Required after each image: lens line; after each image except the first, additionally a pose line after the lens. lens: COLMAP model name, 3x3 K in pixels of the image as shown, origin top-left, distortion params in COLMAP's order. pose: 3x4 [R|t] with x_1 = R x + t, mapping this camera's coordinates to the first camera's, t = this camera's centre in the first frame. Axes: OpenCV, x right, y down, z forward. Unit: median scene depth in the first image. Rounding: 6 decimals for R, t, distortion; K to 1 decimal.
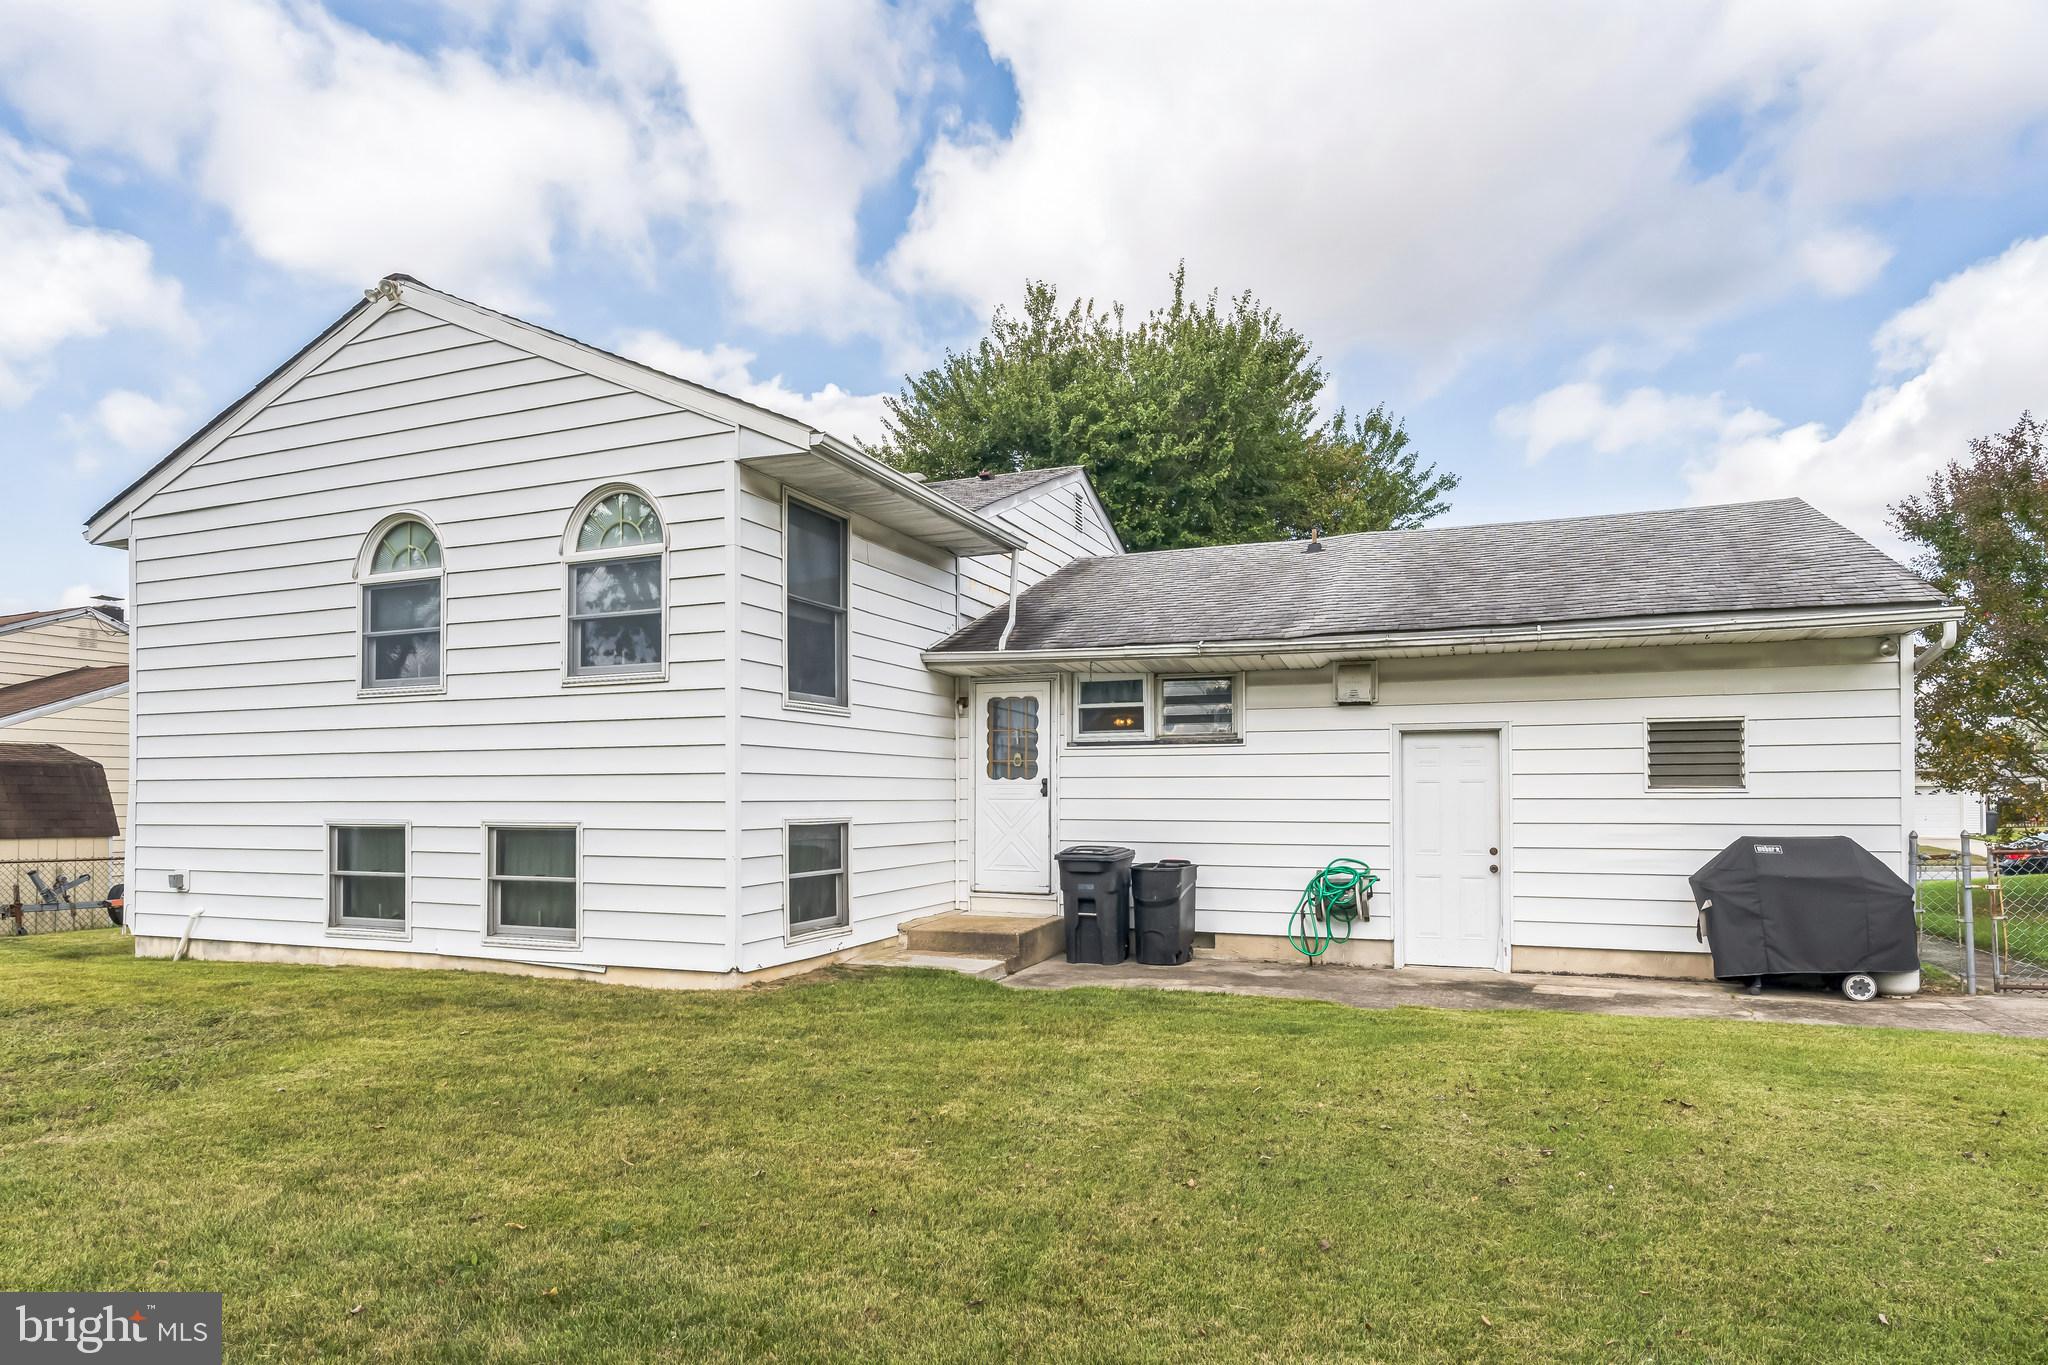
lens RADIAL K [[1175.0, 0, 1022.9], [0, 1175.0, 757.5], [0, 0, 1]] dist [-0.002296, -0.000210]
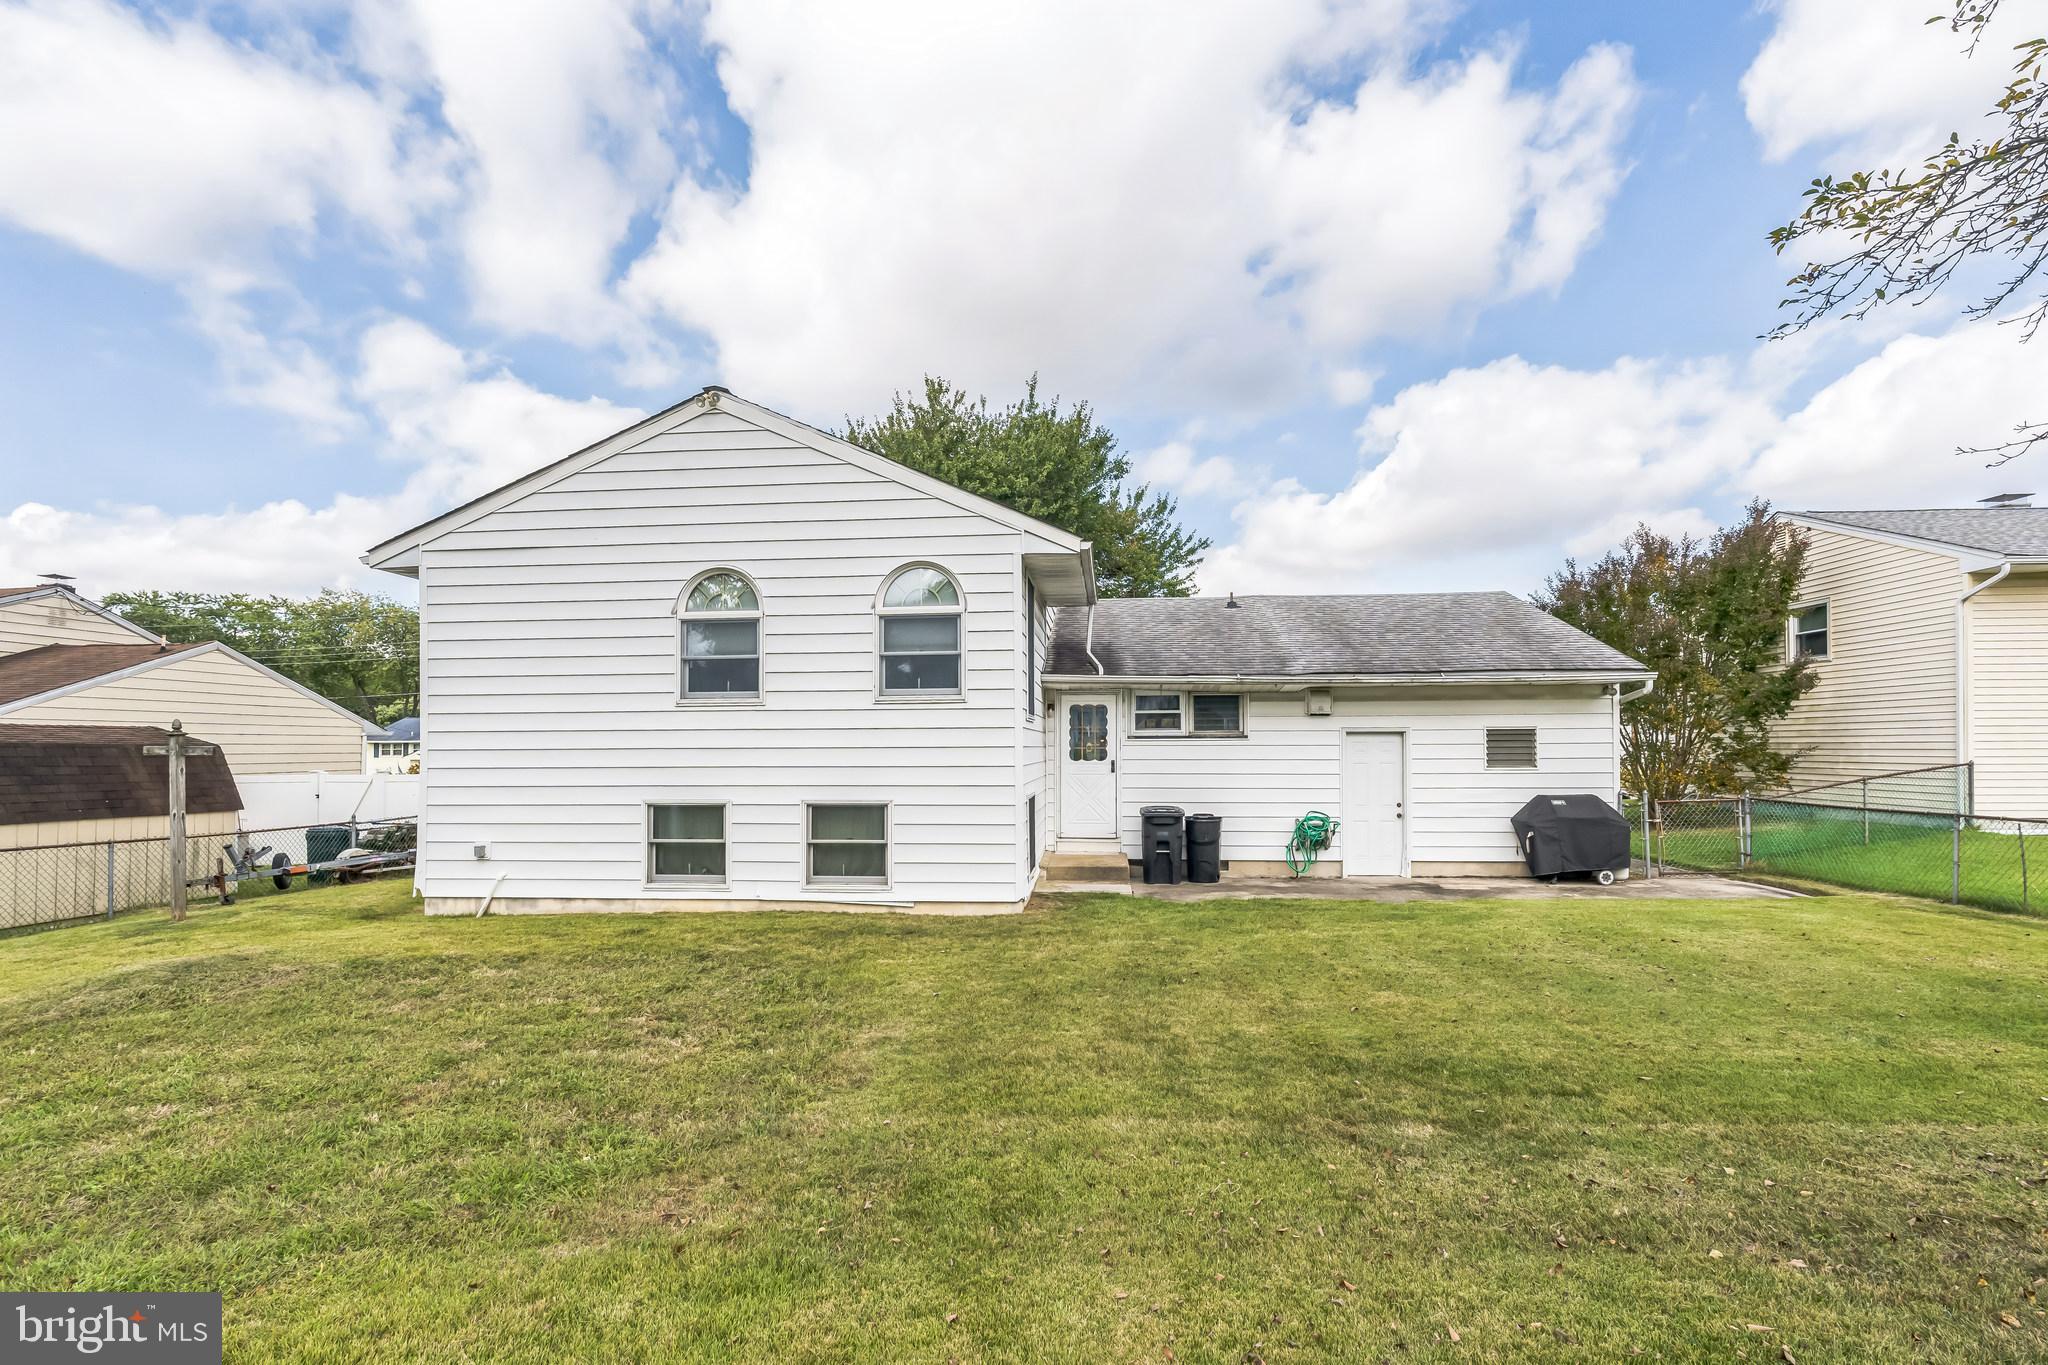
lens RADIAL K [[923.6, 0, 1023.9], [0, 923.6, 714.8], [0, 0, 1]] dist [-0.002483, -0.000218]
pose [[0.955830, 0.007637, 0.293822, -0.489941], [-0.007041, 0.999970, -0.003086, -0.039968], [-0.293837, 0.000880, 0.955855, -0.092151]]
